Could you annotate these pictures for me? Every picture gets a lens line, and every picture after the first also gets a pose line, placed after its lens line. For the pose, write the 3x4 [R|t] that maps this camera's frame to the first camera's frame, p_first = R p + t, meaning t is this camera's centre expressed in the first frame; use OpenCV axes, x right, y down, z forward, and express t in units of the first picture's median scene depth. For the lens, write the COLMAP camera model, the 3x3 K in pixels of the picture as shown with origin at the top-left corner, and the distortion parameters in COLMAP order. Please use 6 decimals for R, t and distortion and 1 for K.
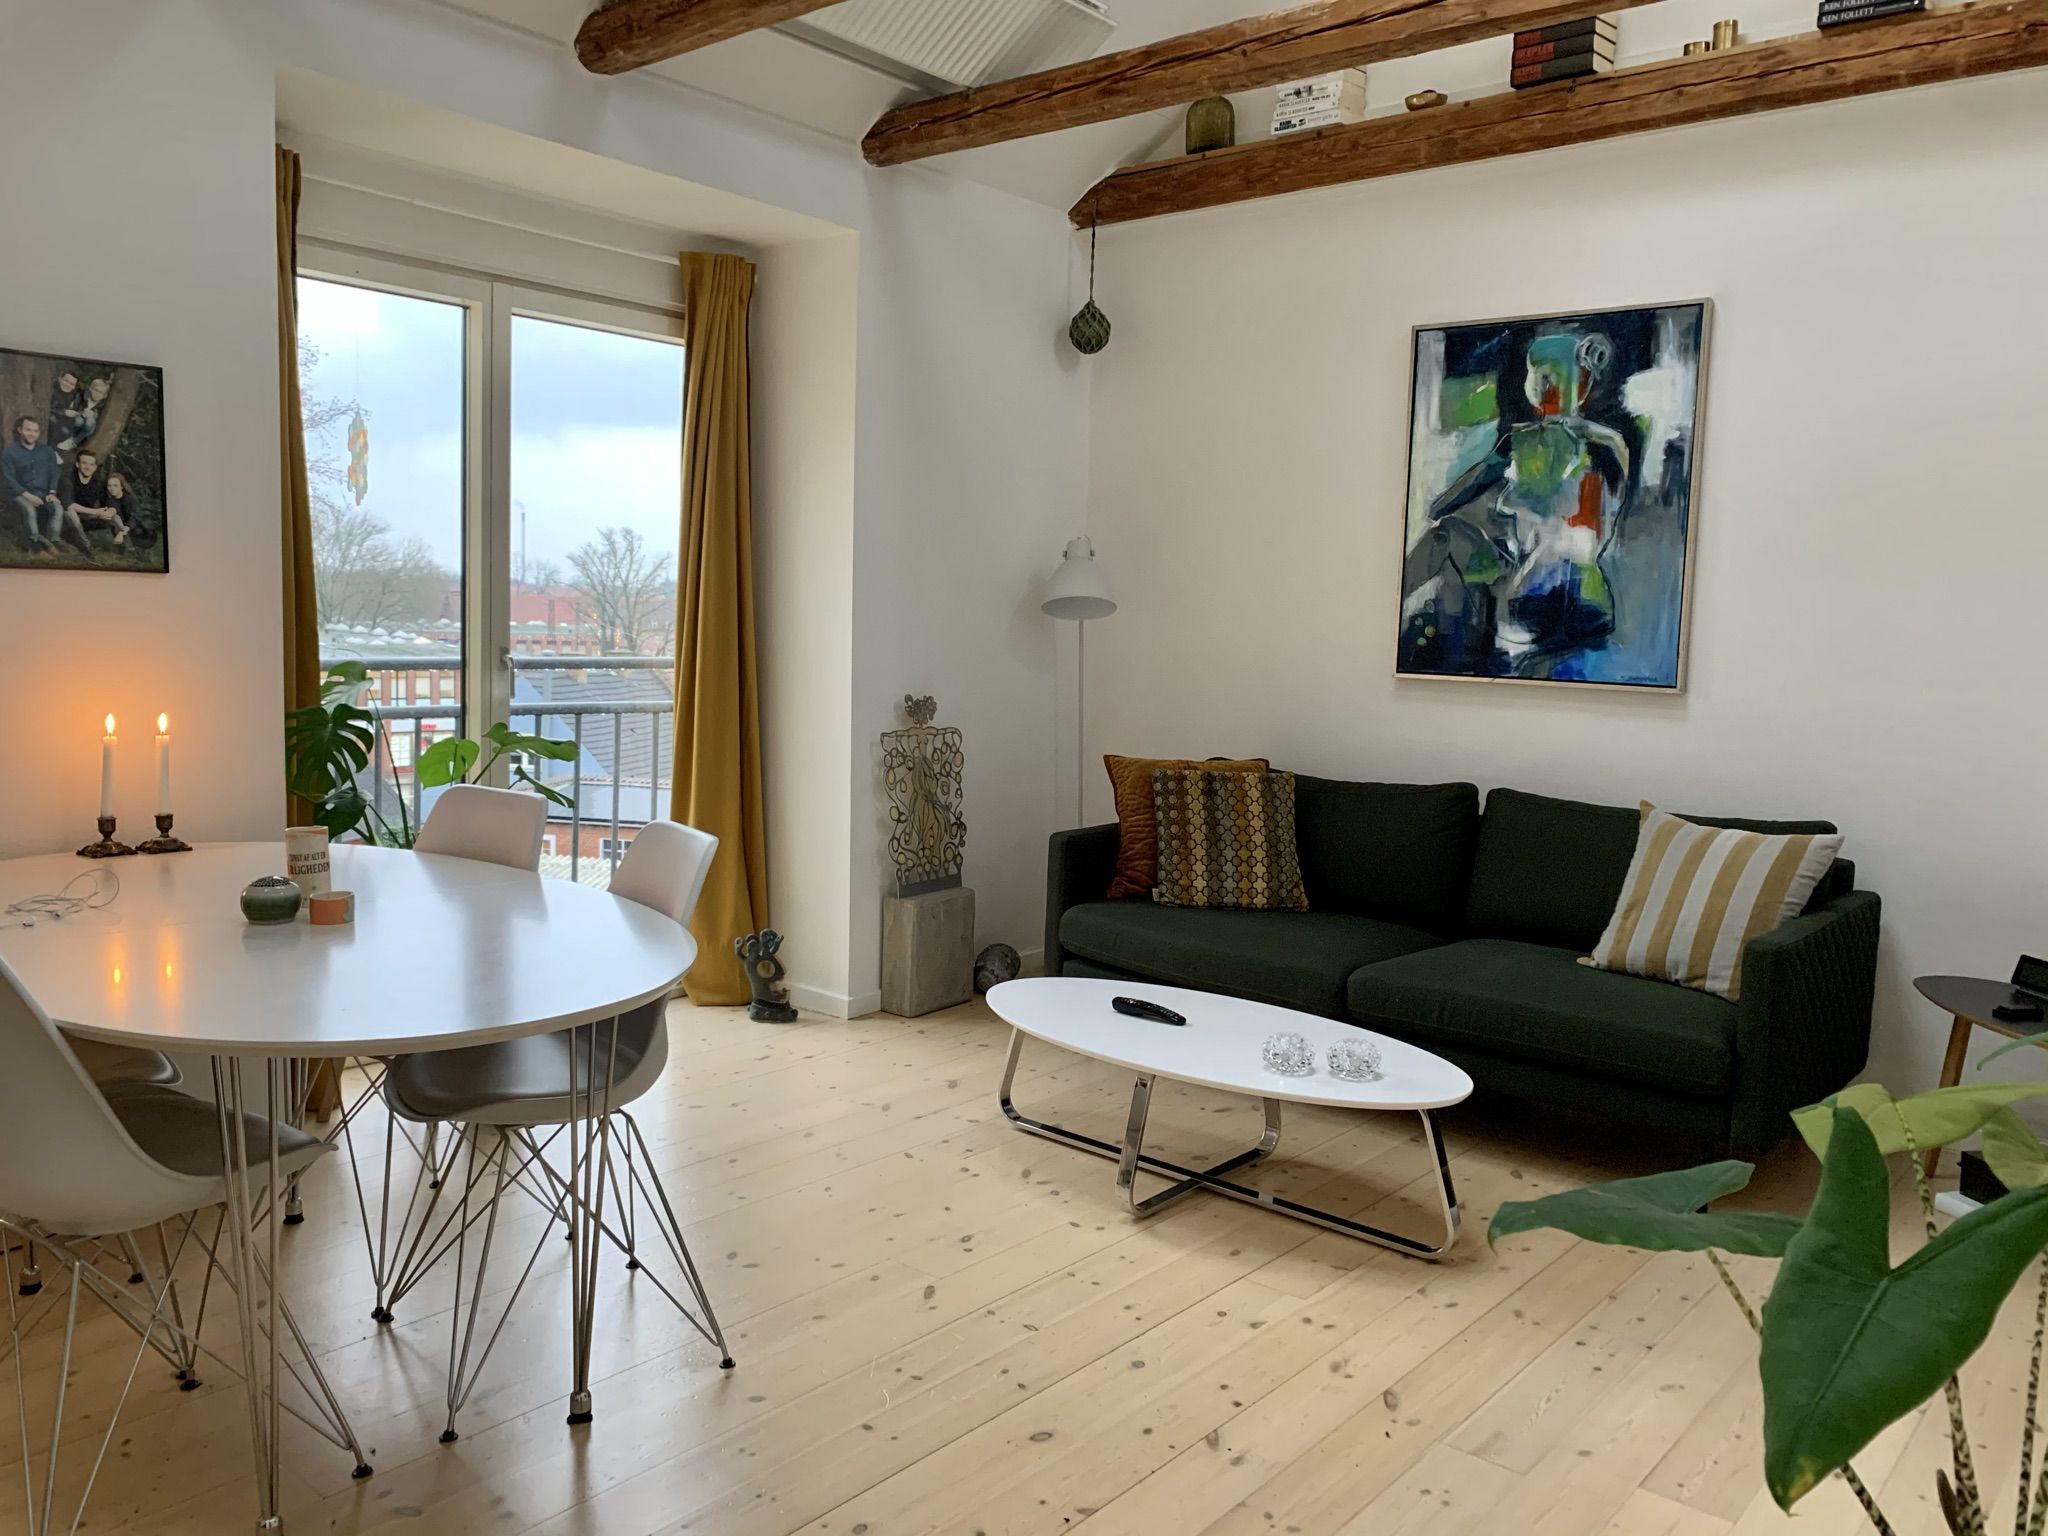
lens RADIAL K [[1573.9, 0, 1016.5], [0, 1573.9, 771.5], [0, 0, 1]] dist [0.046033, -0.041143]
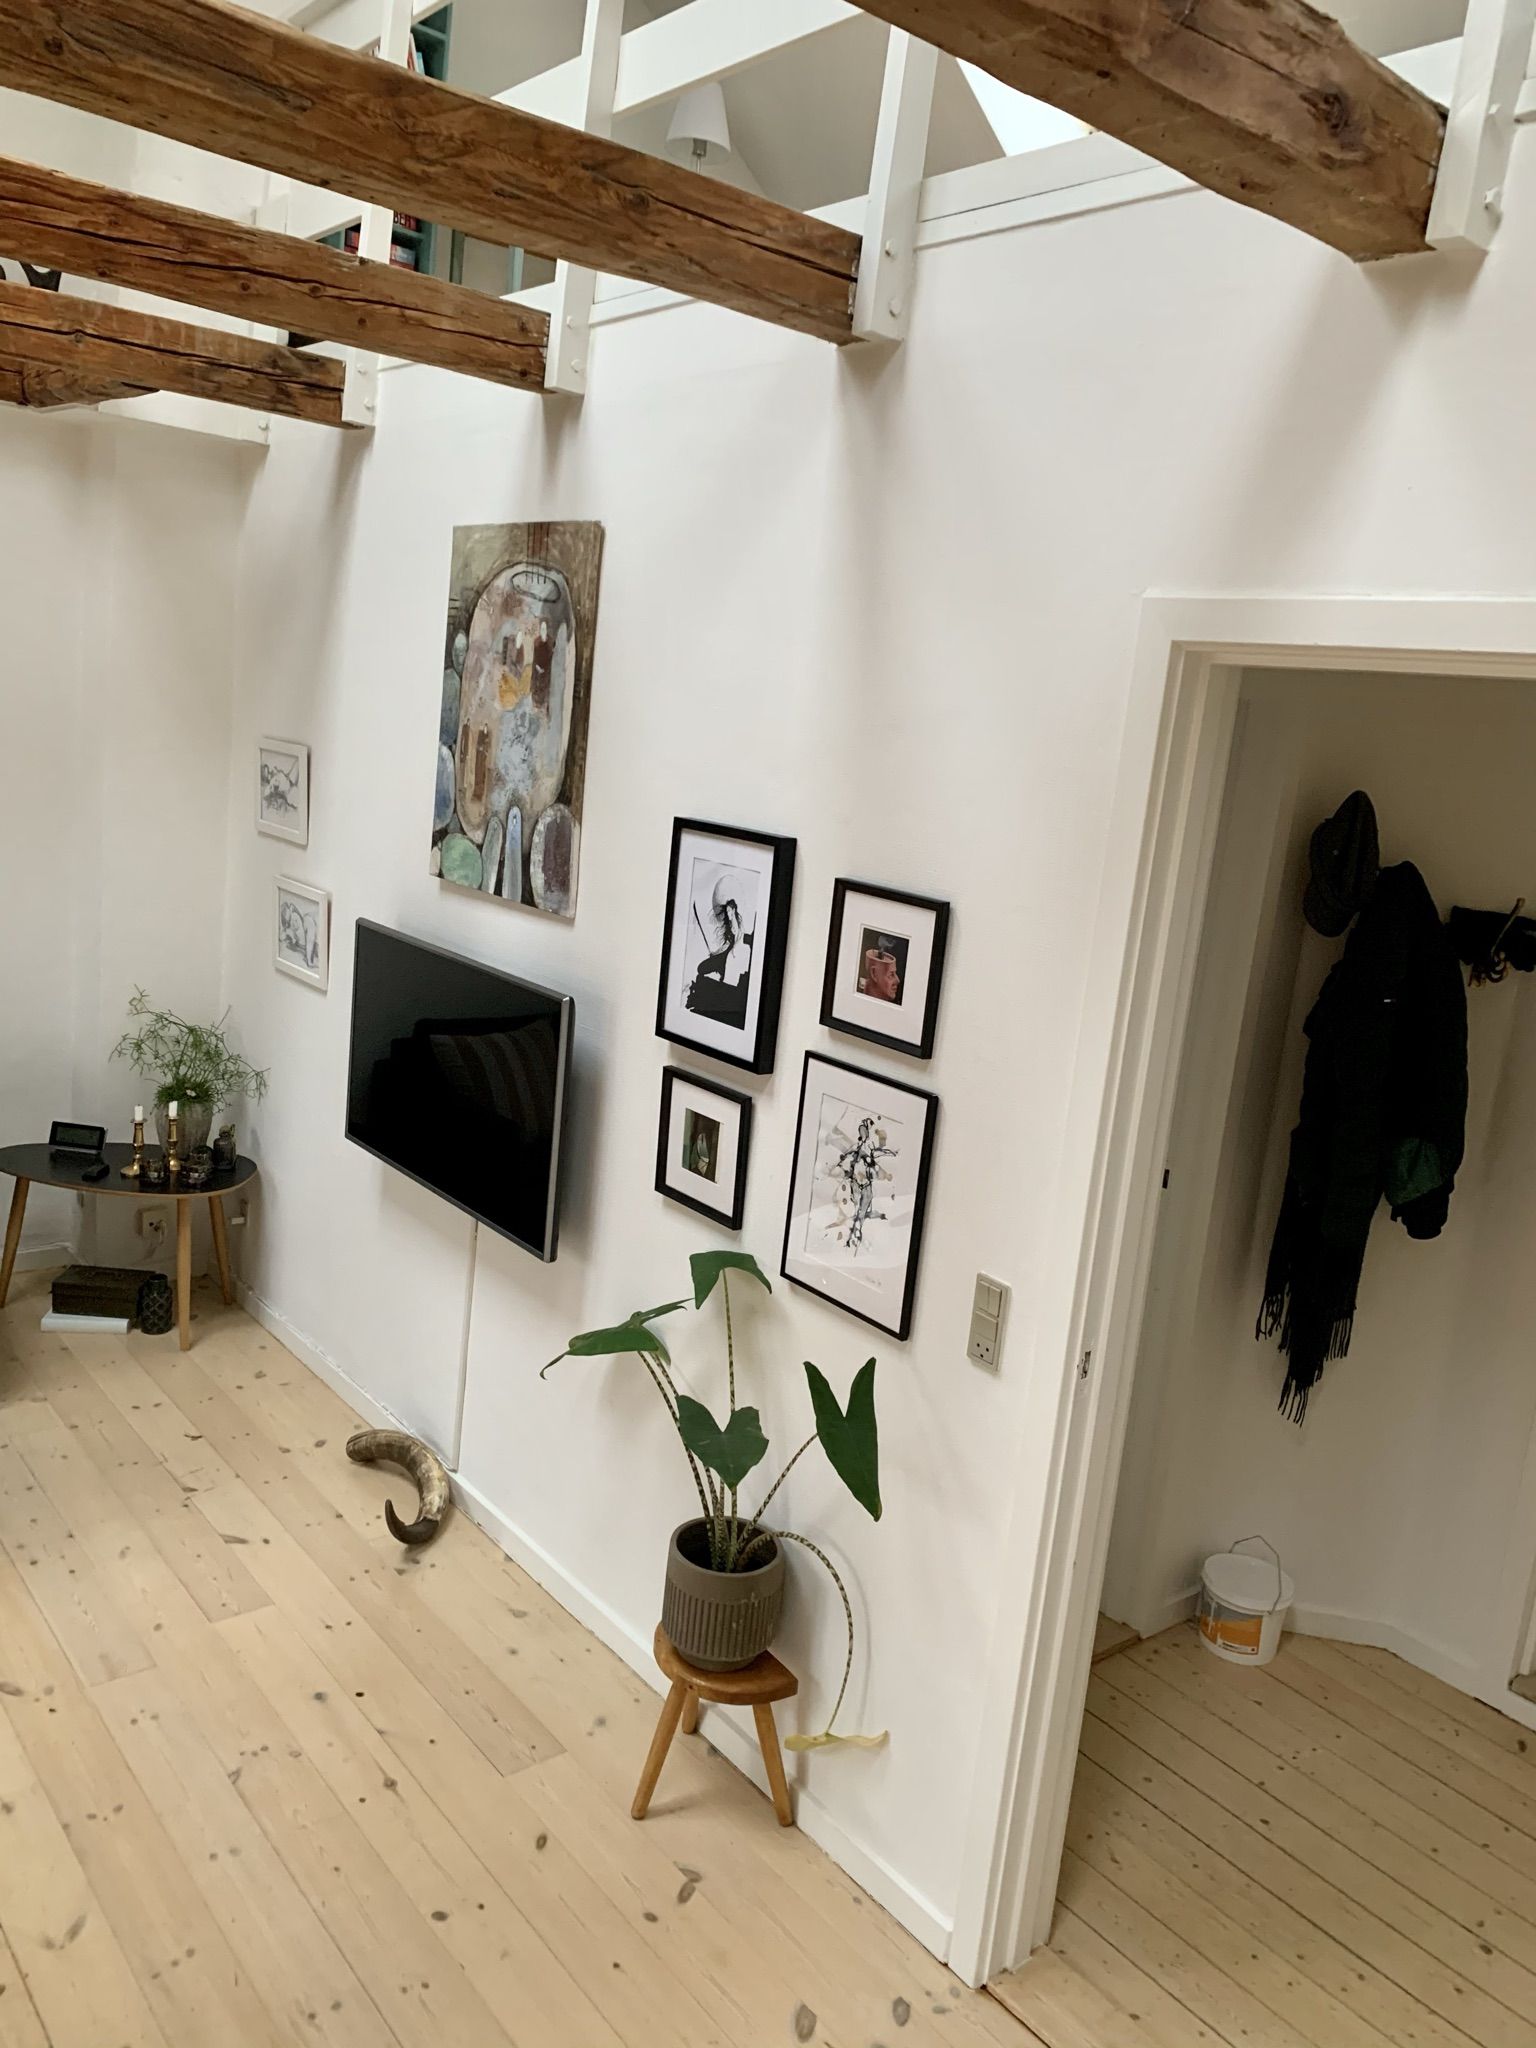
lens RADIAL K [[1573.9, 0, 769.6], [0, 1573.9, 1025.1], [0, 0, 1]] dist [0.046033, -0.041143]
pose [[0.173693, -0.193623, 0.965578, -0.409802], [-0.017792, 0.979704, 0.199656, -0.187458], [-0.984639, -0.051859, 0.166723, 0.168688]]
